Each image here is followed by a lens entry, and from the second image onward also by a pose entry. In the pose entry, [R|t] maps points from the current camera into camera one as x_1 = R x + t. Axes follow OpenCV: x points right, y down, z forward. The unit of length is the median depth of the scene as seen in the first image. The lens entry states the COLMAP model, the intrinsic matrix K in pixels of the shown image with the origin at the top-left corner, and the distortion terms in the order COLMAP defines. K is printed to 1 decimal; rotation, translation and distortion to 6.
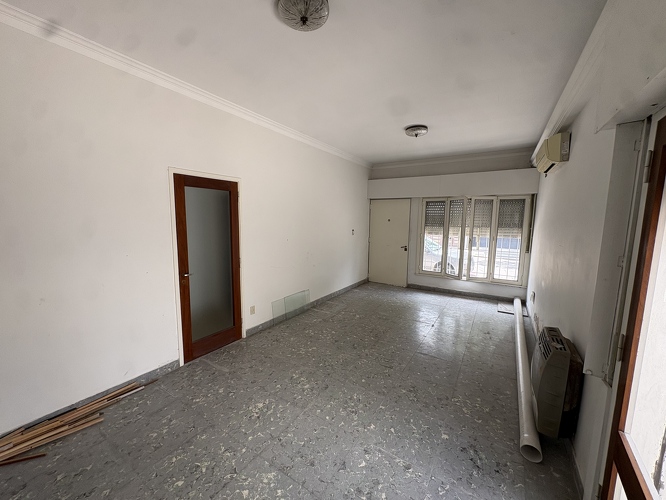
lens RADIAL K [[265.3, 0, 332.1], [0, 265.3, 248.0], [0, 0, 1]] dist [-0.000168, 0.000201]
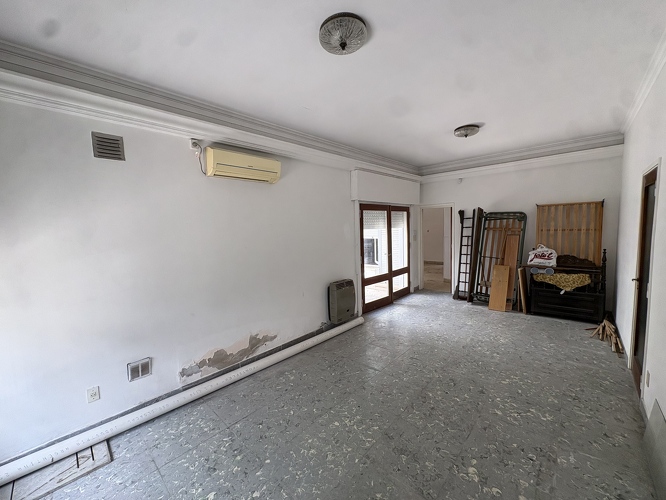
lens RADIAL K [[265.3, 0, 333.7], [0, 265.3, 249.8], [0, 0, 1]] dist [-0.000168, 0.000201]
pose [[-0.984135, 0.005341, 0.177342, 0.195578], [0.041364, 0.978910, 0.200061, -0.134134], [-0.172533, 0.204223, -0.963600, 1.155903]]
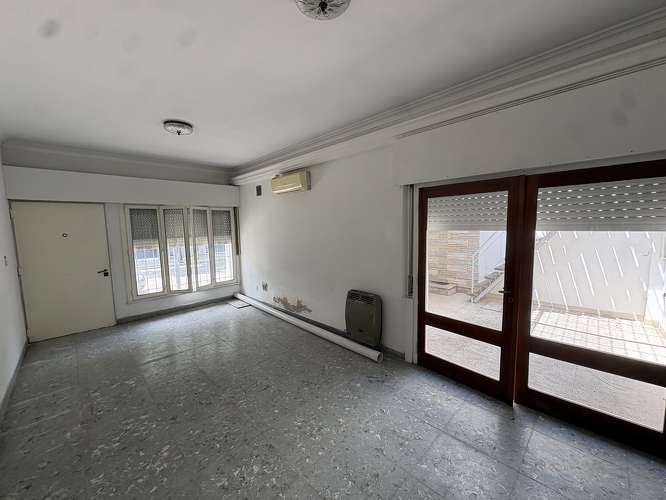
lens RADIAL K [[265.3, 0, 333.1], [0, 265.3, 250.9], [0, 0, 1]] dist [-0.000168, 0.000201]
pose [[0.218755, -0.112026, 0.969328, -0.335323], [0.132225, 0.987628, 0.084300, -0.044100], [-0.966779, 0.109729, 0.230862, 0.283828]]
